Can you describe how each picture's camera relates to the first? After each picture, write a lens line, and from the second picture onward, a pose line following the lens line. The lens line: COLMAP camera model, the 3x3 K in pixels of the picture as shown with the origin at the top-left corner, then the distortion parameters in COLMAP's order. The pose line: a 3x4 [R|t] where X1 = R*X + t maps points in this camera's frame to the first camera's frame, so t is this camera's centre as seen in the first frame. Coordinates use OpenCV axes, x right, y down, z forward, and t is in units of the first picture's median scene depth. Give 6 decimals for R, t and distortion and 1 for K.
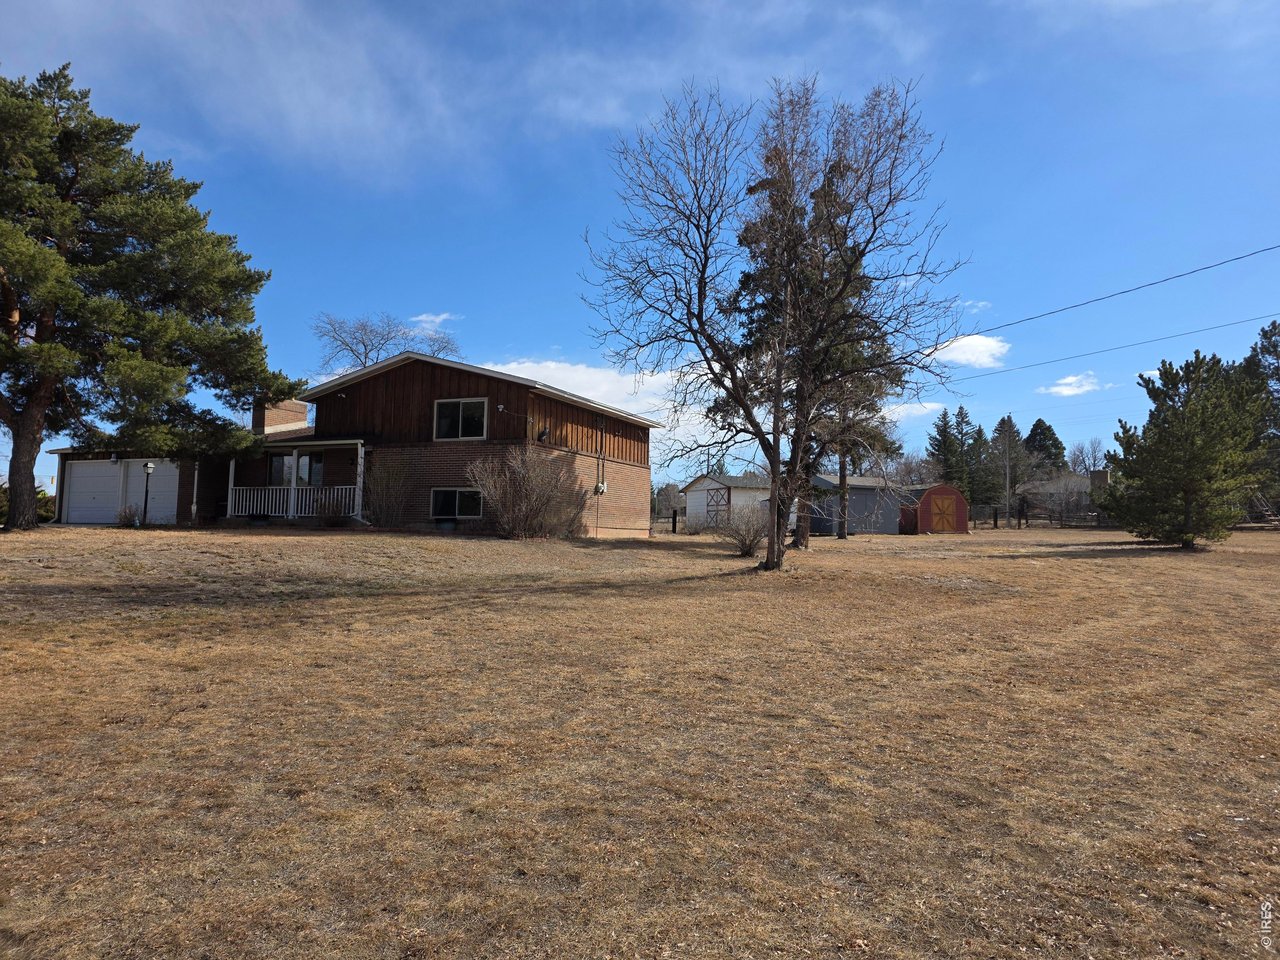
lens RADIAL K [[836.1, 0, 642.1], [0, 836.1, 489.3], [0, 0, 1]] dist [0.037277, -0.049247]
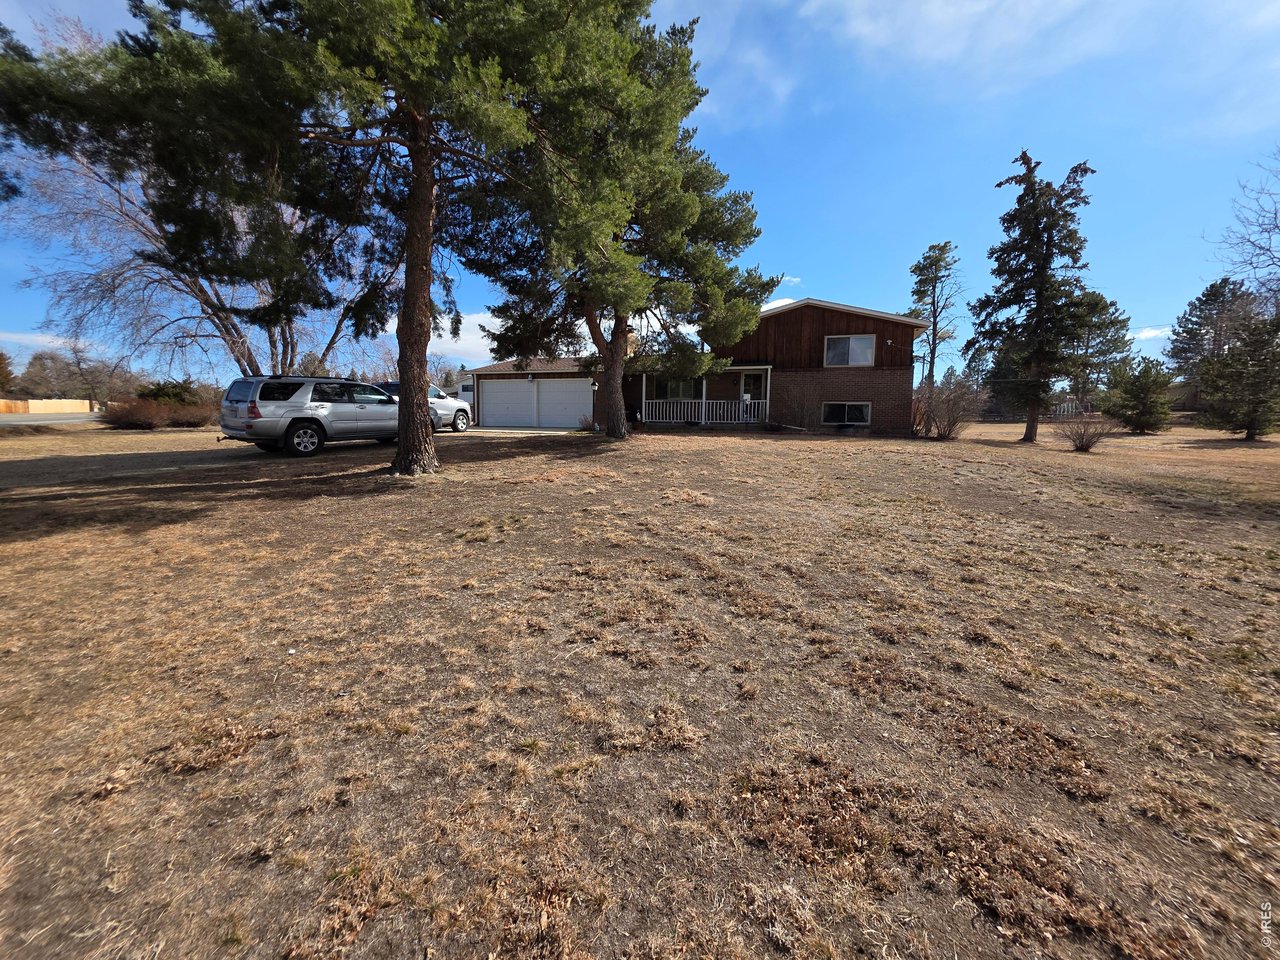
lens RADIAL K [[505.4, 0, 640.5], [0, 505.4, 474.0], [0, 0, 1]] dist [-0.001241, -0.000536]
pose [[0.994659, -0.015589, 0.102031, -0.622537], [-0.000231, 0.988190, 0.153232, -0.010950], [-0.103214, -0.152437, 0.982909, 0.192288]]
